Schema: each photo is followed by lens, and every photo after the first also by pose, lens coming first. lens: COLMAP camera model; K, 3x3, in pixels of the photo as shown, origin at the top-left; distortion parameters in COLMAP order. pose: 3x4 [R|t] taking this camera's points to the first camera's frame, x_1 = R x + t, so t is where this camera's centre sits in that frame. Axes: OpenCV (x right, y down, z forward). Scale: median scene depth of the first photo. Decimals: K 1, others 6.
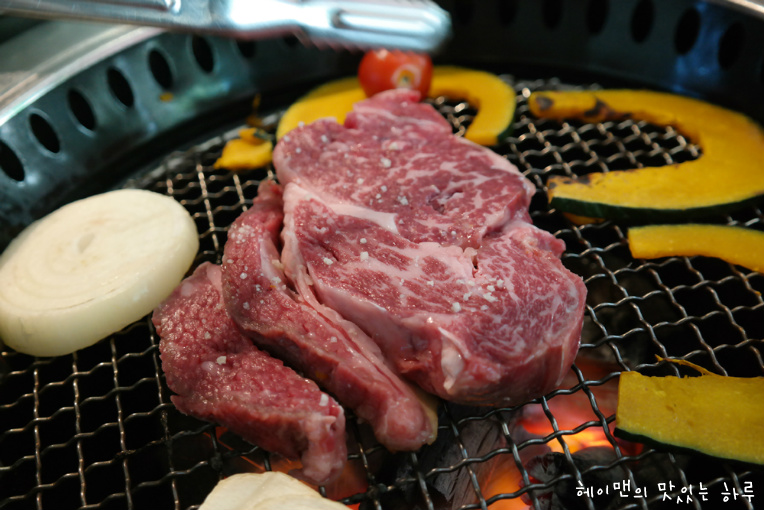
lens RADIAL K [[1021.9, 0, 382.0], [0, 1021.9, 255.0], [0, 0, 1]] dist [0.029734, 0.000008]
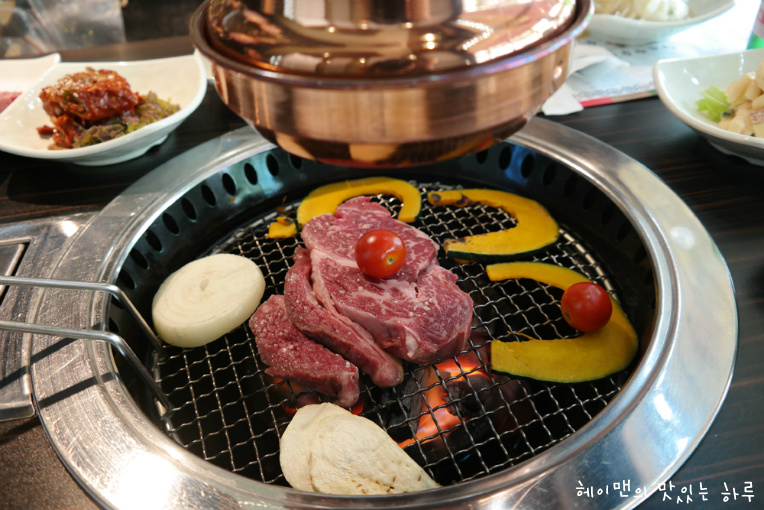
lens RADIAL K [[590.5, 0, 382.0], [0, 590.5, 255.0], [0, 0, 1]] dist [0.001754, 0.000698]
pose [[0.992973, -0.044481, 0.109662, -0.091365], [0.044756, 0.998998, -0.000044, -0.058092], [-0.109550, 0.004952, 0.993969, -0.127786]]
